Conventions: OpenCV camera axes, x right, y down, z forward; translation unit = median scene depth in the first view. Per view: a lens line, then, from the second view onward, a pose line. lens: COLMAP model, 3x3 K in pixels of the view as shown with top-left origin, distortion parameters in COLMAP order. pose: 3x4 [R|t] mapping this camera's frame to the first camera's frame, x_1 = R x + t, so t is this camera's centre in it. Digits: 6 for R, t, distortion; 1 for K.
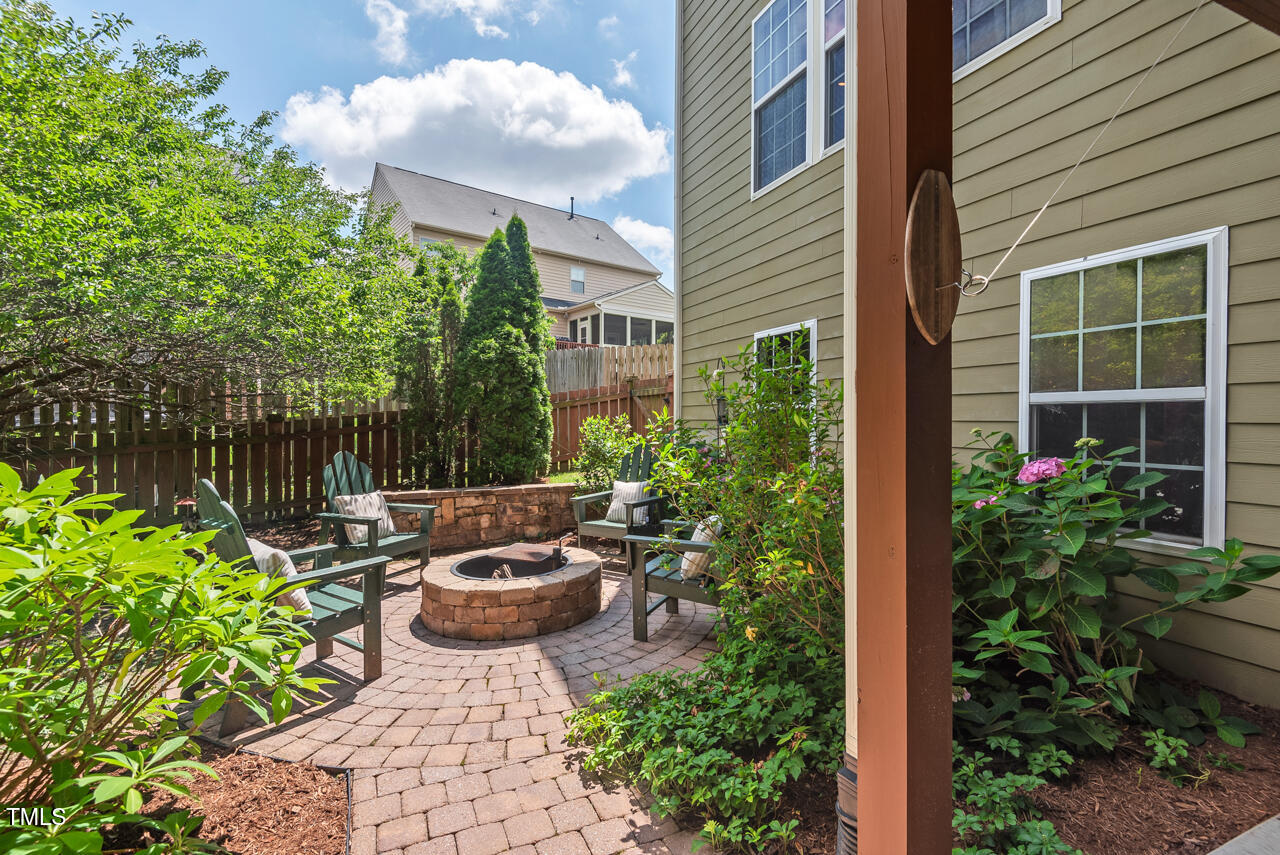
lens RADIAL K [[581.4, 0, 641.2], [0, 581.4, 427.0], [0, 0, 1]] dist [0.021194, -0.009066]
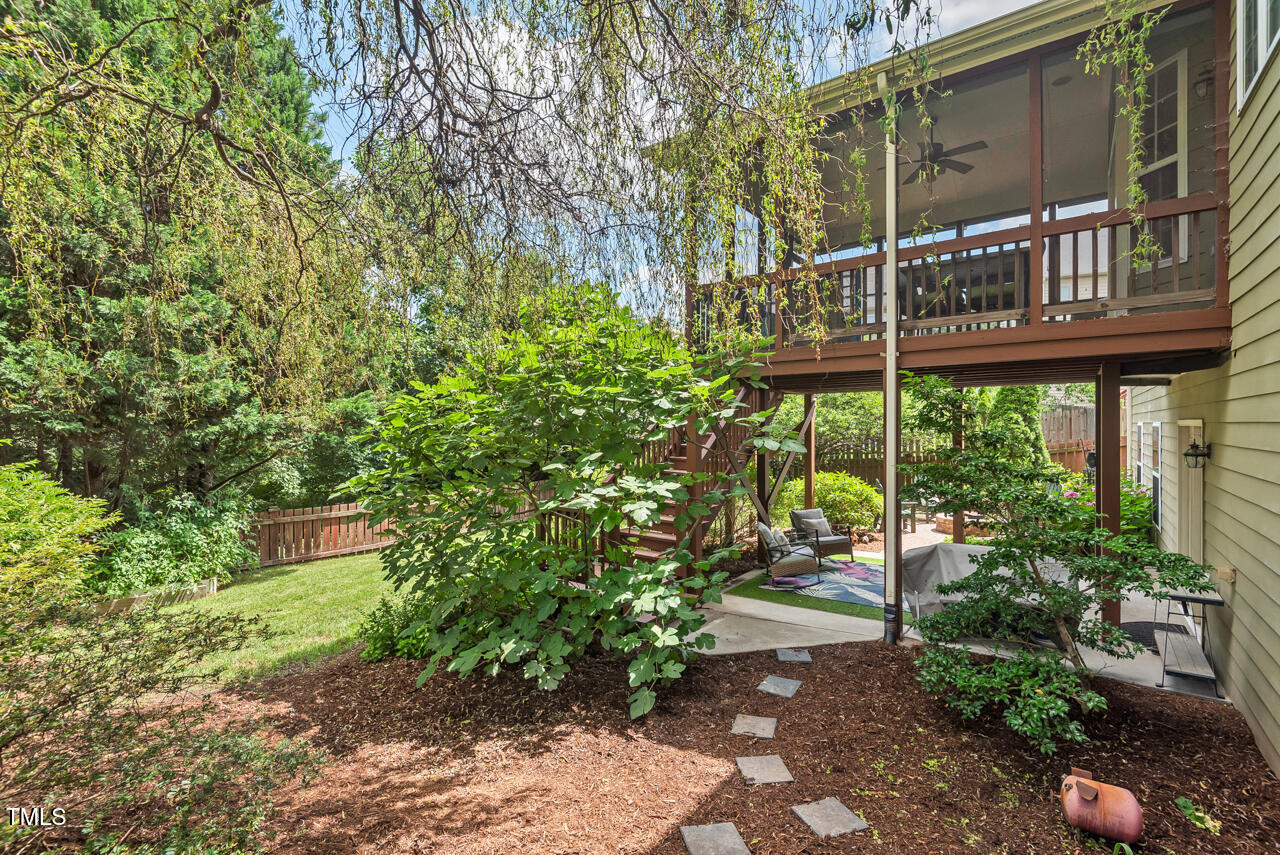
lens RADIAL K [[581.4, 0, 638.7], [0, 581.4, 420.9], [0, 0, 1]] dist [0.021194, -0.009066]
pose [[0.488686, -0.009840, -0.872404, 0.909775], [-0.005691, 0.999879, -0.014466, -0.114436], [0.872441, 0.012035, 0.488571, -1.112598]]
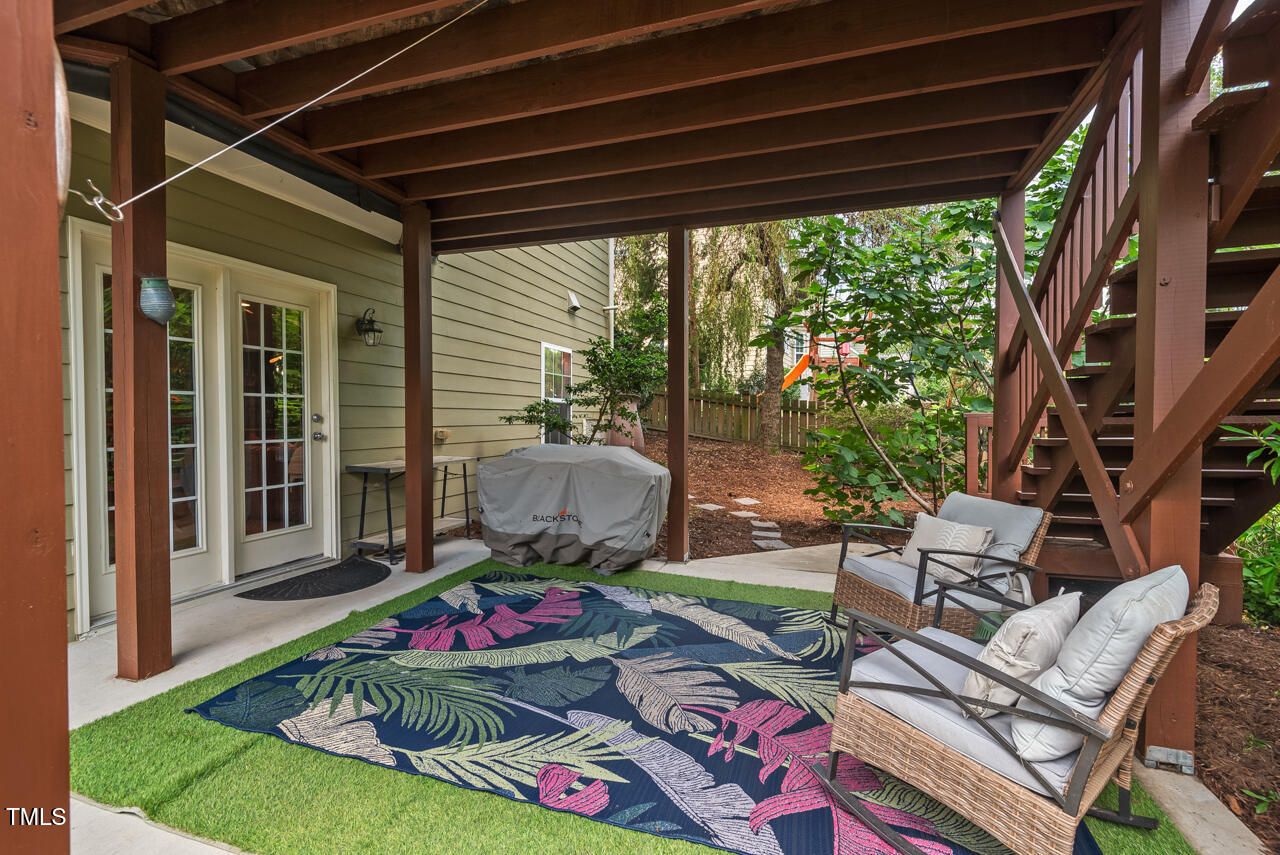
lens RADIAL K [[581.4, 0, 641.1], [0, 581.4, 425.6], [0, 0, 1]] dist [0.021194, -0.009066]
pose [[-0.735911, -0.020321, 0.676773, -0.111532], [0.001542, 0.999497, 0.031688, 0.007597], [-0.677077, 0.024363, -0.735509, 0.196923]]
